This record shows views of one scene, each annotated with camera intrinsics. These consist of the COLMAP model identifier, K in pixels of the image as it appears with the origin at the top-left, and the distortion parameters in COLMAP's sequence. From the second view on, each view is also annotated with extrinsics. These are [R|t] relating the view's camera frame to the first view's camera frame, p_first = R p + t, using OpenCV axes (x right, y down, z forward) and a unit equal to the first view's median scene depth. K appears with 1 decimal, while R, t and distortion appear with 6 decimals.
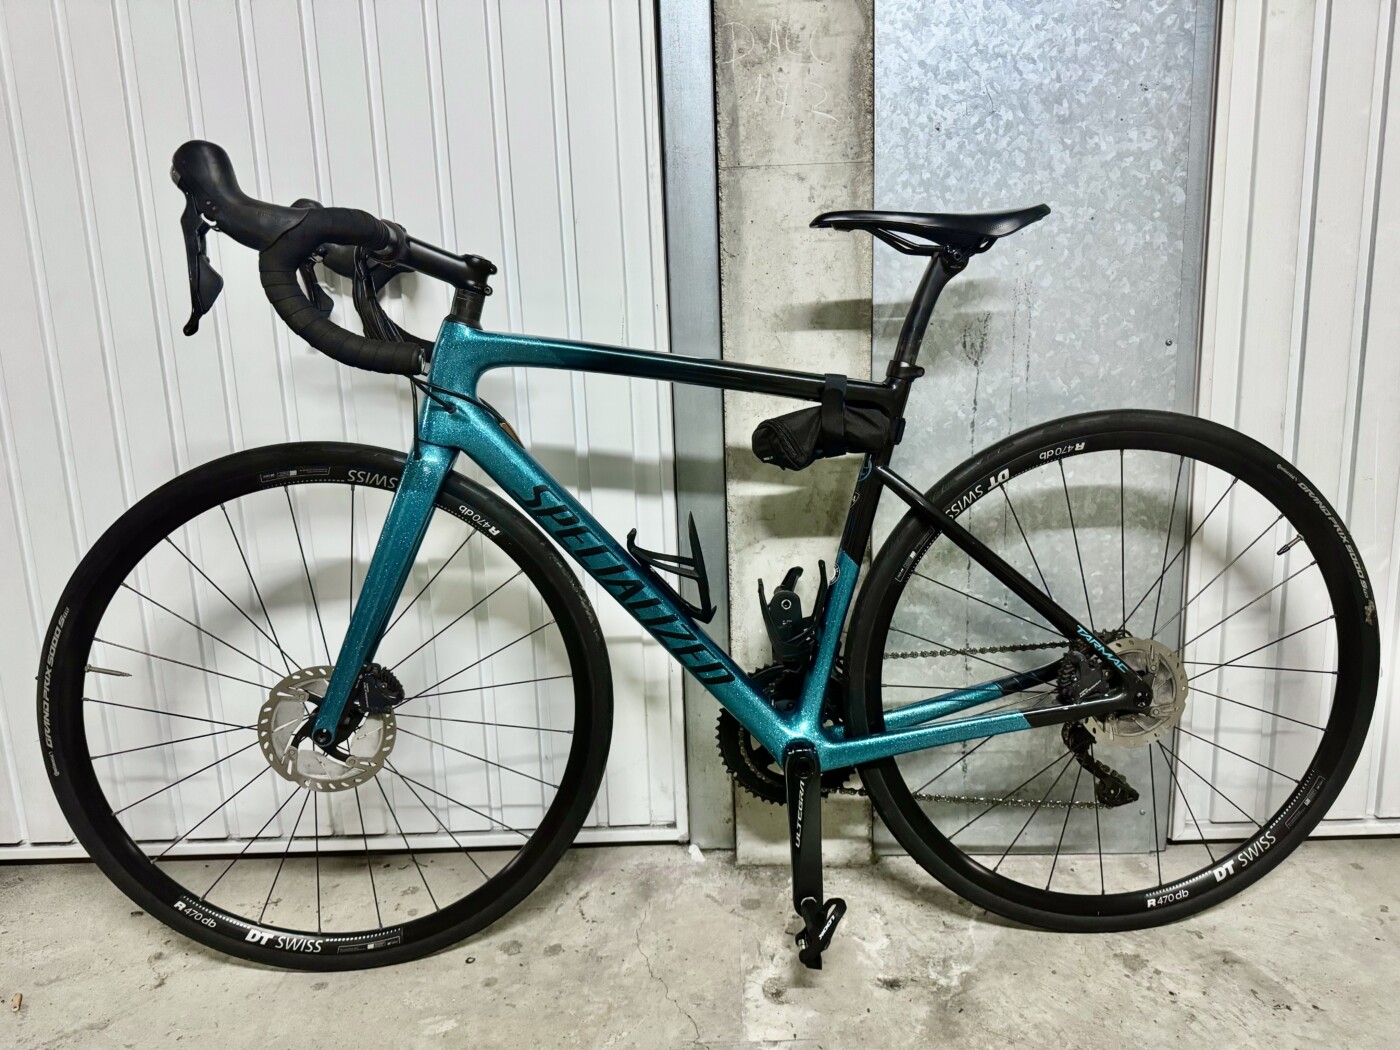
lens RADIAL K [[999.4, 0, 694.6], [0, 999.4, 518.3], [0, 0, 1]] dist [0.040927, -0.051717]
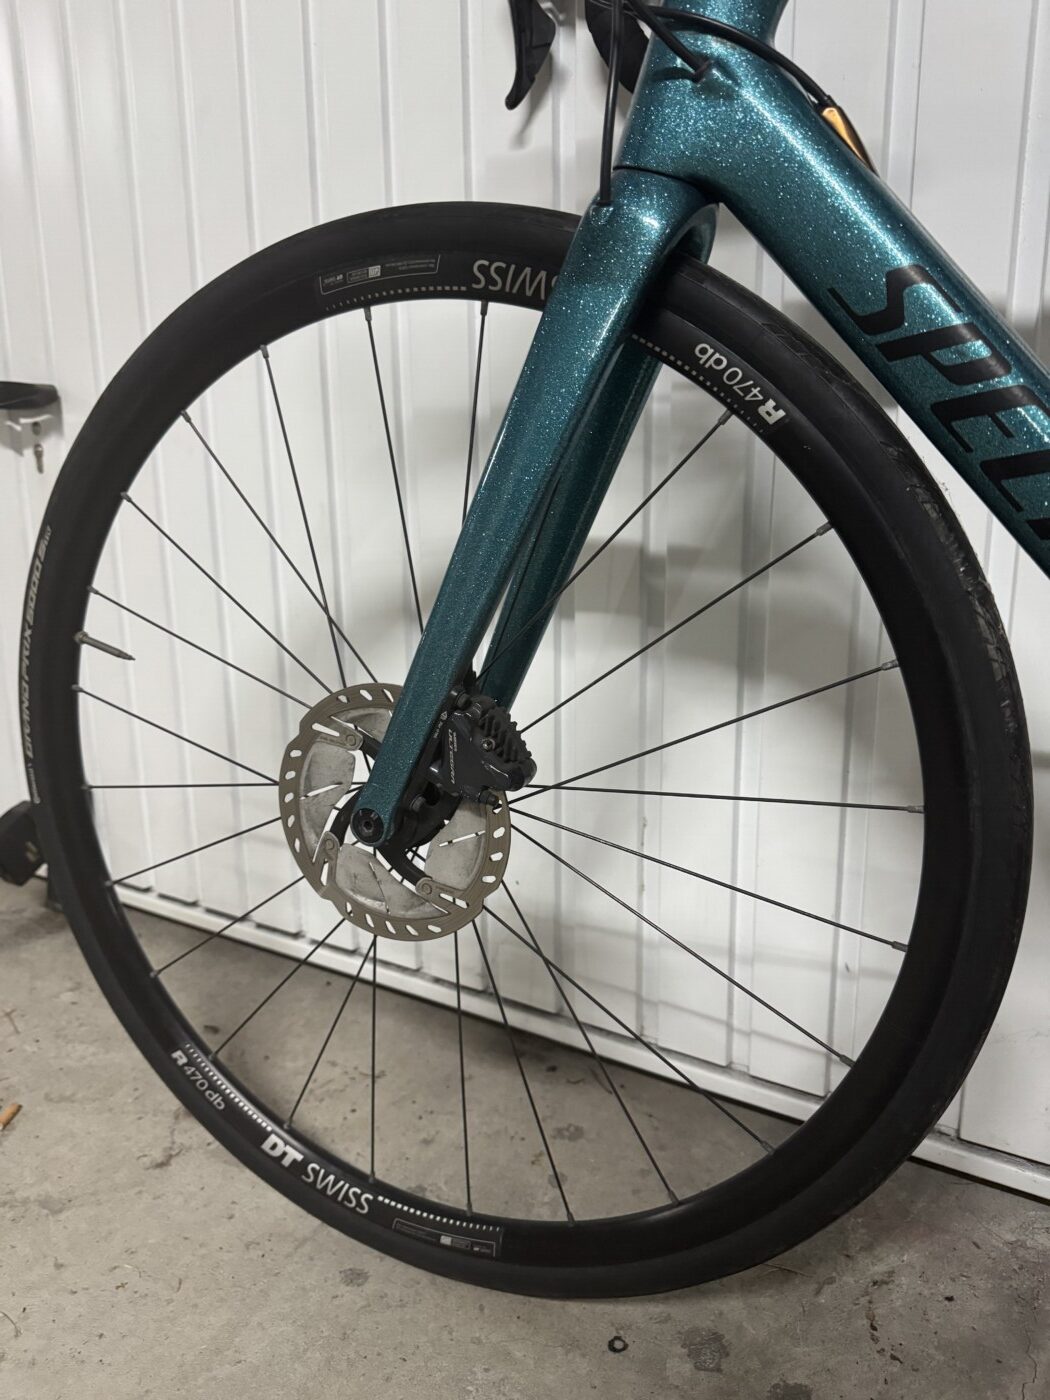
lens RADIAL K [[999.4, 0, 524.9], [0, 999.4, 698.7], [0, 0, 1]] dist [0.040927, -0.051717]
pose [[0.859694, 0.139967, -0.491259, -0.071533], [-0.120690, 0.990155, 0.070903, 0.109288], [0.496347, -0.001665, 0.868123, 0.600294]]
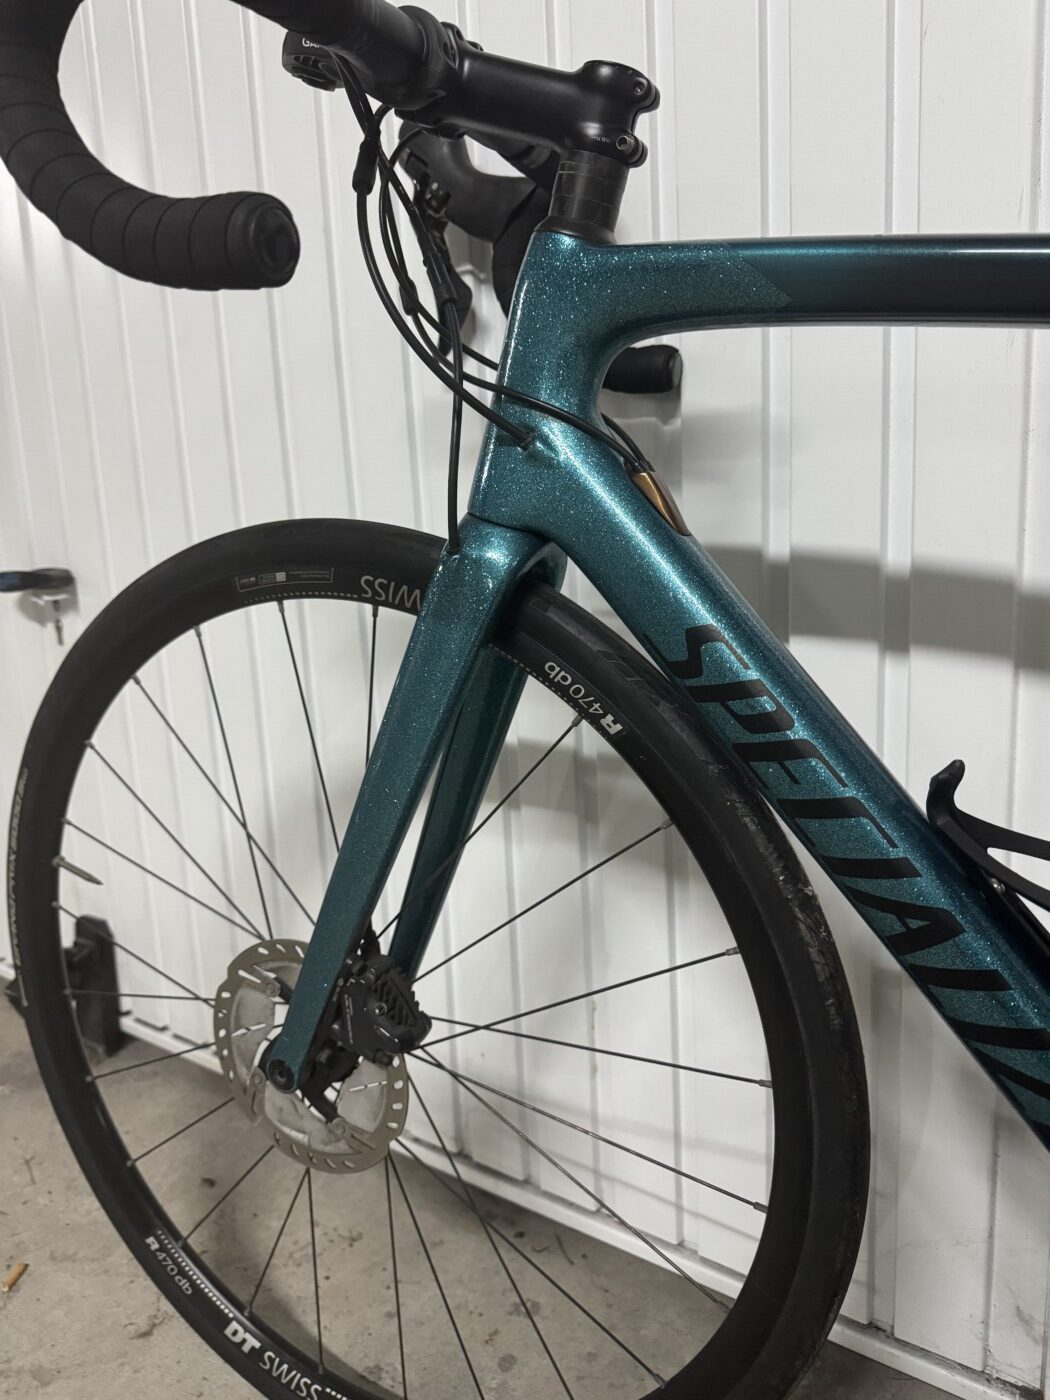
lens RADIAL K [[999.4, 0, 513.3], [0, 999.4, 707.0], [0, 0, 1]] dist [0.040927, -0.051717]
pose [[0.819840, 0.102292, -0.563382, 0.011748], [-0.091152, 0.994682, 0.047957, -0.012422], [0.565291, 0.012036, 0.824803, 0.609834]]
